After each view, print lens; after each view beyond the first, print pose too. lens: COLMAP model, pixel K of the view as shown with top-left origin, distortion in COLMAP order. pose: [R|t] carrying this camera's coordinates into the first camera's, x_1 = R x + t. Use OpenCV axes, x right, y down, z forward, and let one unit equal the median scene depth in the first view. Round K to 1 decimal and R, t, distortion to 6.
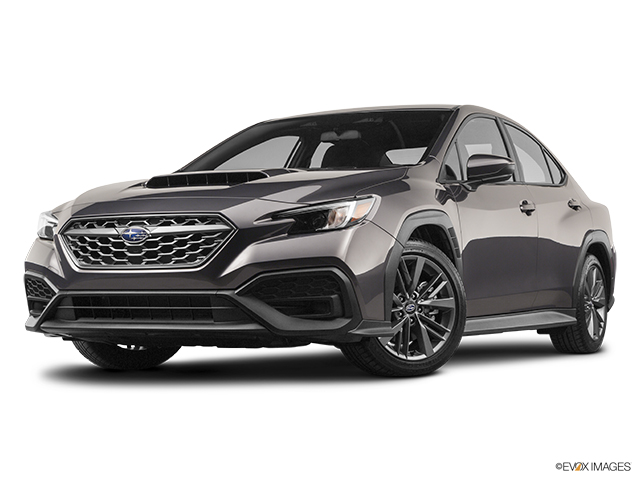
lens RADIAL K [[1206.0, 0, 317.2], [0, 1206.0, 240.0], [0, 0, 1]] dist [-0.129813, 0.000000]
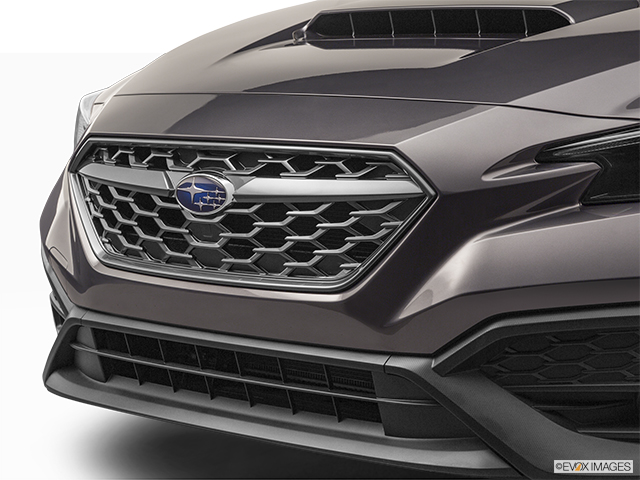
lens RADIAL K [[1924.5, 0, 321.4], [0, 1924.5, 239.3], [0, 0, 1]] dist [0.023171, 0.000000]
pose [[0.943855, 0.022182, -0.329615, 0.089475], [0.026868, 0.989284, 0.143512, -0.076470], [0.329267, -0.144311, 0.933144, 0.408899]]
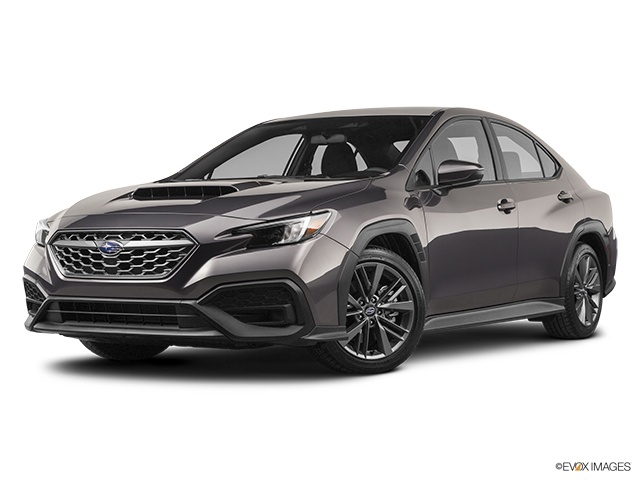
lens RADIAL K [[1195.2, 0, 322.5], [0, 1195.2, 239.3], [0, 0, 1]] dist [-0.065804, 0.000000]
pose [[0.997287, -0.000719, -0.073614, 0.118659], [0.003898, 0.999065, 0.043052, -0.056577], [0.073514, -0.043223, 0.996357, -0.072548]]
